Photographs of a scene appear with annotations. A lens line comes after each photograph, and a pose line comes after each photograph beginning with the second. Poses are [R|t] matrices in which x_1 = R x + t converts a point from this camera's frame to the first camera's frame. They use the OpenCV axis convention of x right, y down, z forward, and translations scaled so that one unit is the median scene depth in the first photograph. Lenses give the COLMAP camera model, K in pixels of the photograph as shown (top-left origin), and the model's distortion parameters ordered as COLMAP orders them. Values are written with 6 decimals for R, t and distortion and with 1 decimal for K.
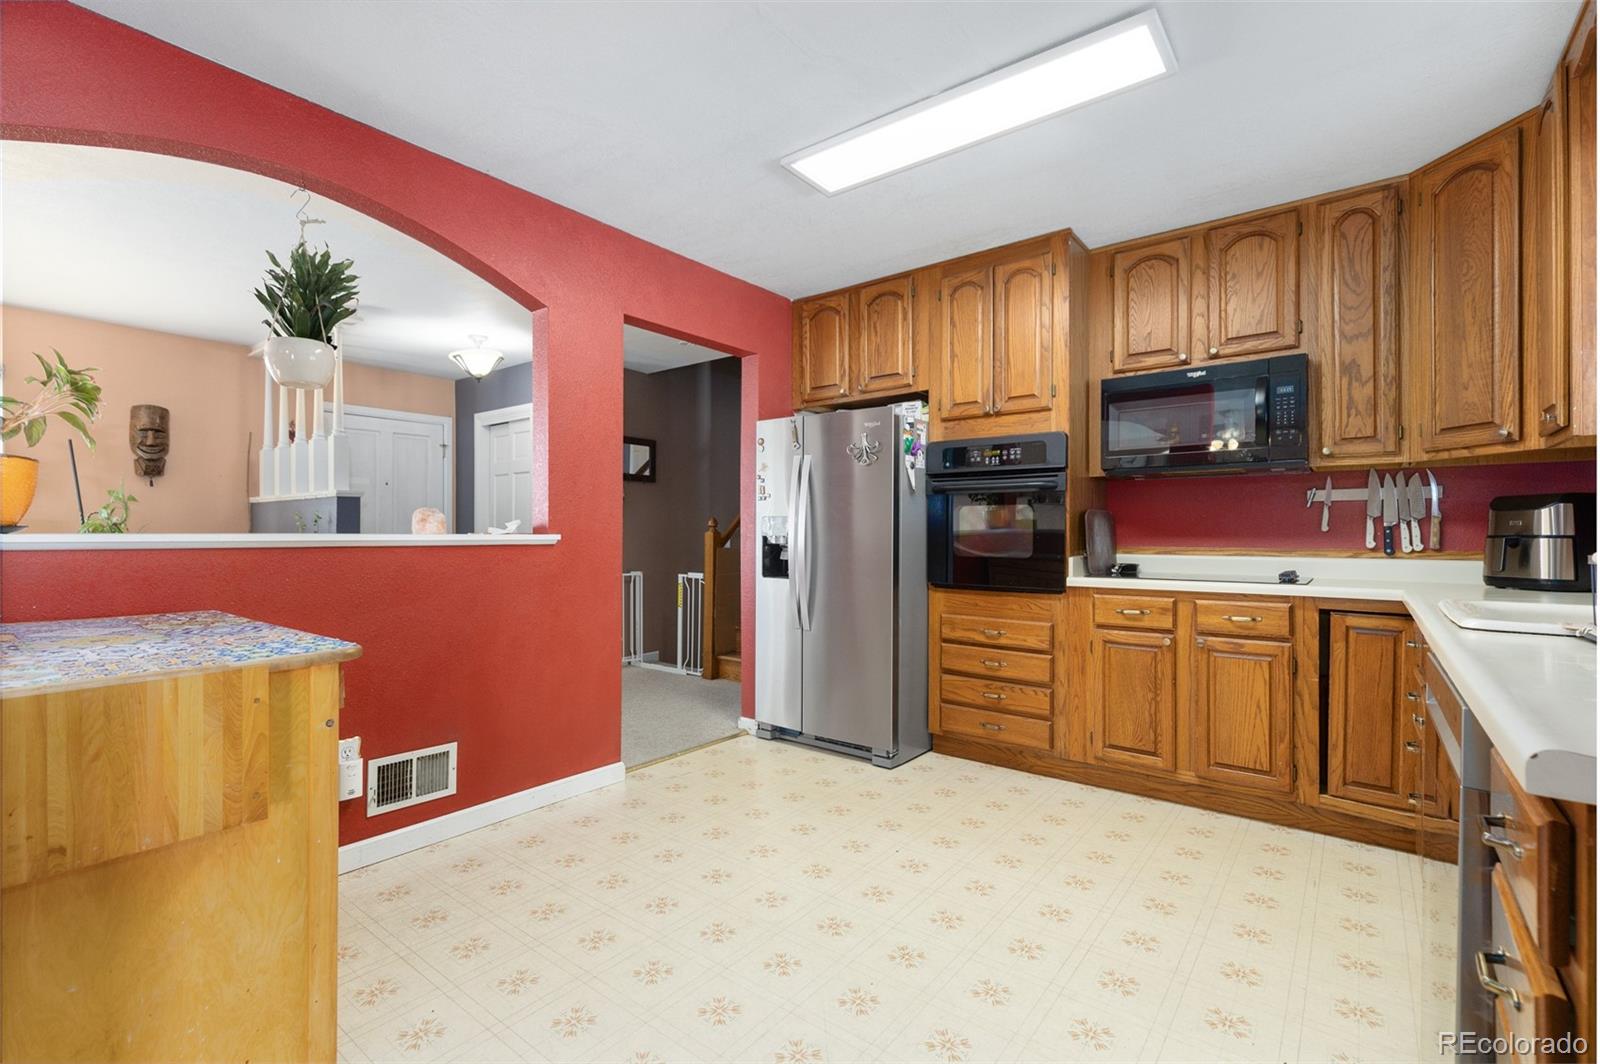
lens RADIAL K [[721.5, 0, 801.9], [0, 721.5, 535.7], [0, 0, 1]] dist [0.001981, 0.000487]
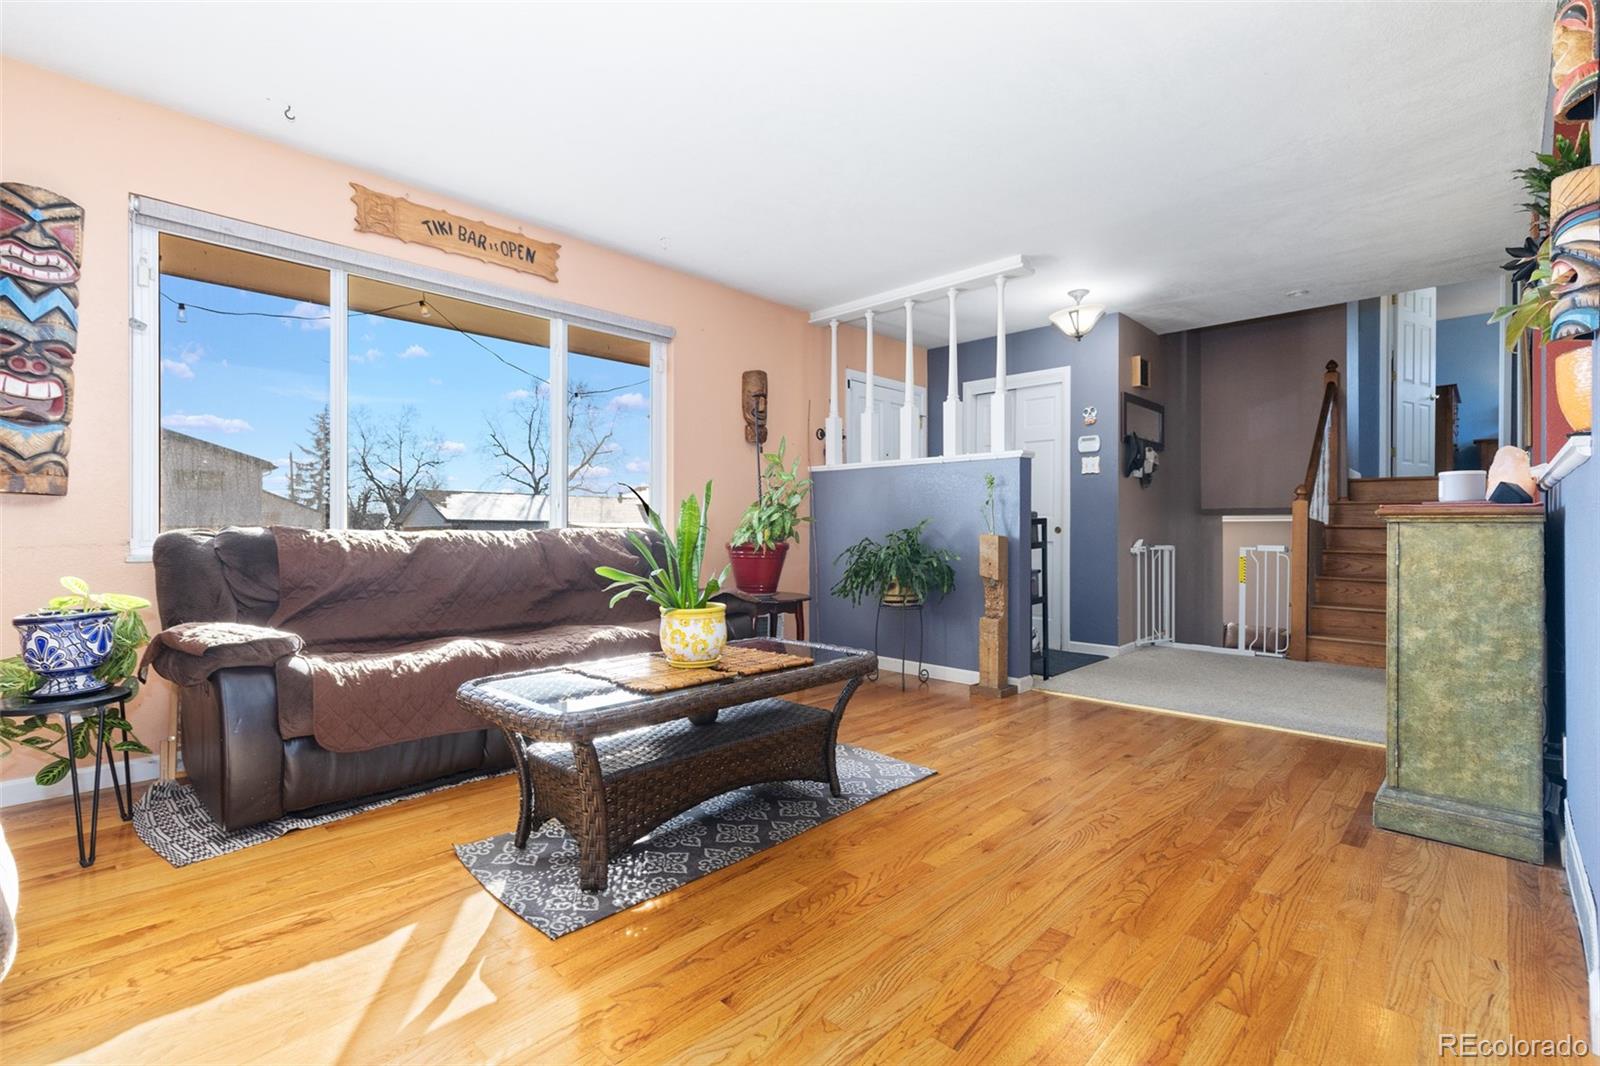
lens RADIAL K [[721.5, 0, 796.9], [0, 721.5, 528.5], [0, 0, 1]] dist [0.001981, 0.000487]
pose [[0.993621, 0.001920, -0.112759, -0.653086], [-0.002468, 0.999986, -0.004725, 0.036051], [0.112748, 0.004973, 0.993611, 0.018794]]
